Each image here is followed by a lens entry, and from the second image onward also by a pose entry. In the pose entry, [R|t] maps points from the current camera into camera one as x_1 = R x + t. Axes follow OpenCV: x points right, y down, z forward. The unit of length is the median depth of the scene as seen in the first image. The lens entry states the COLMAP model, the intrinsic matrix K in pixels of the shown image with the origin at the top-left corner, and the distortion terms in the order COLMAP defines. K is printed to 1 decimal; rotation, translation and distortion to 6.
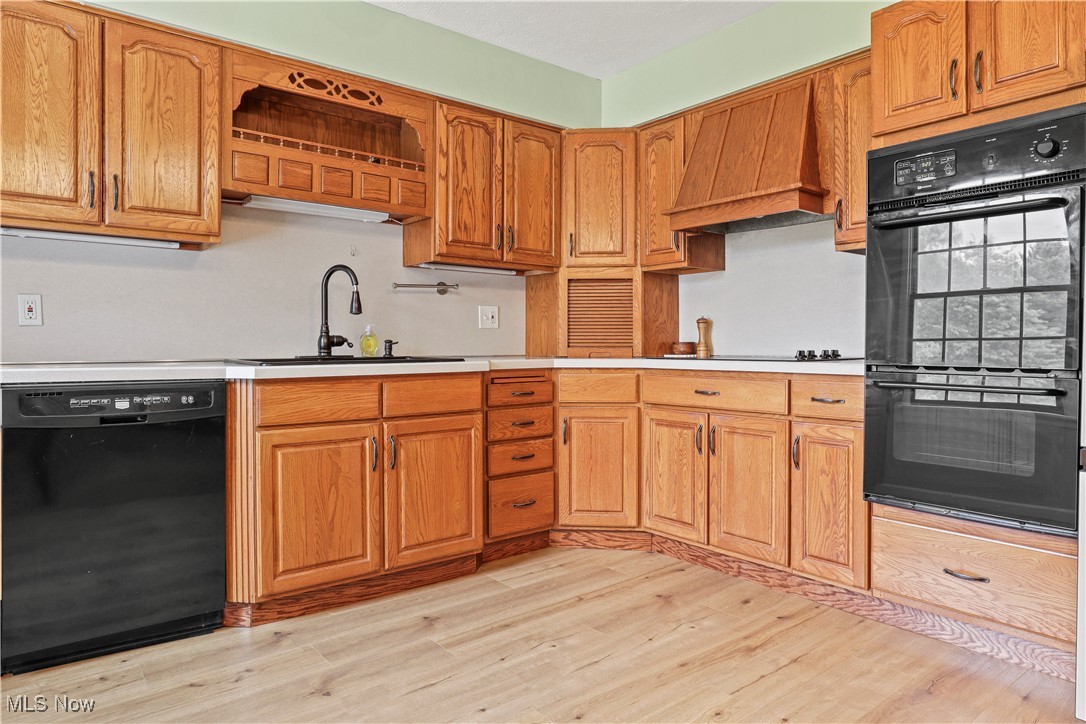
lens RADIAL K [[678.1, 0, 543.0], [0, 678.1, 362.0], [0, 0, 1]] dist [-0.000088, -0.000027]
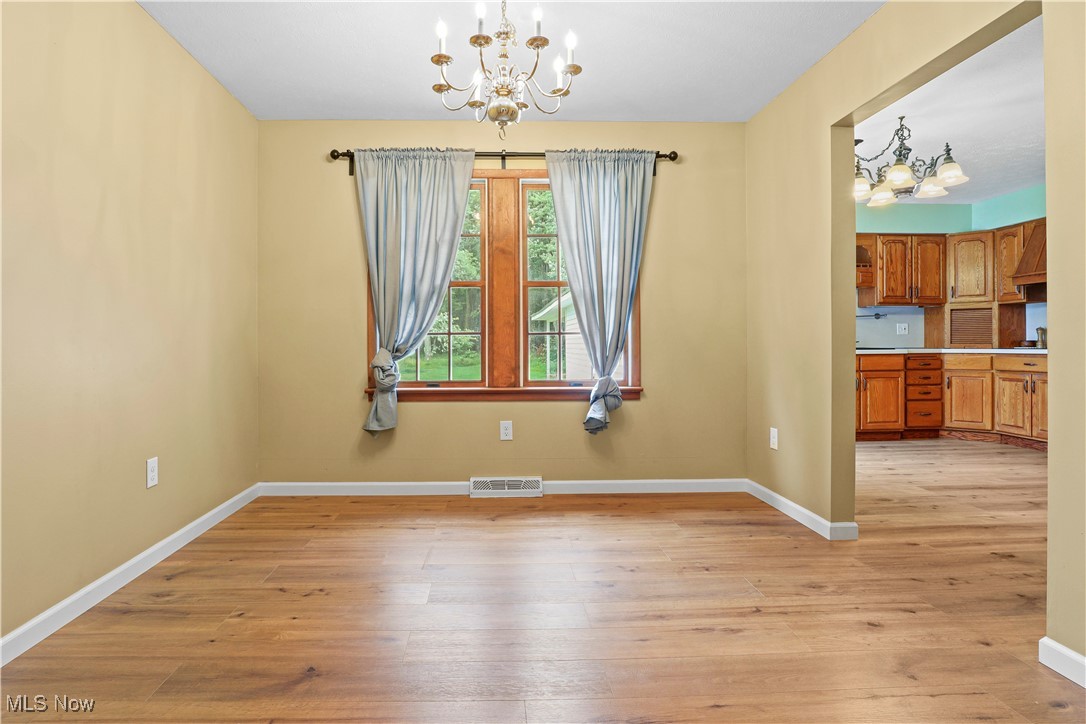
lens RADIAL K [[541.4, 0, 531.8], [0, 541.4, 344.9], [0, 0, 1]] dist [-0.042664, 0.018321]
pose [[0.796520, -0.003001, -0.604605, -0.000778], [-0.010110, 0.999782, -0.018282, 0.026193], [0.604528, 0.020675, 0.796316, -1.098946]]
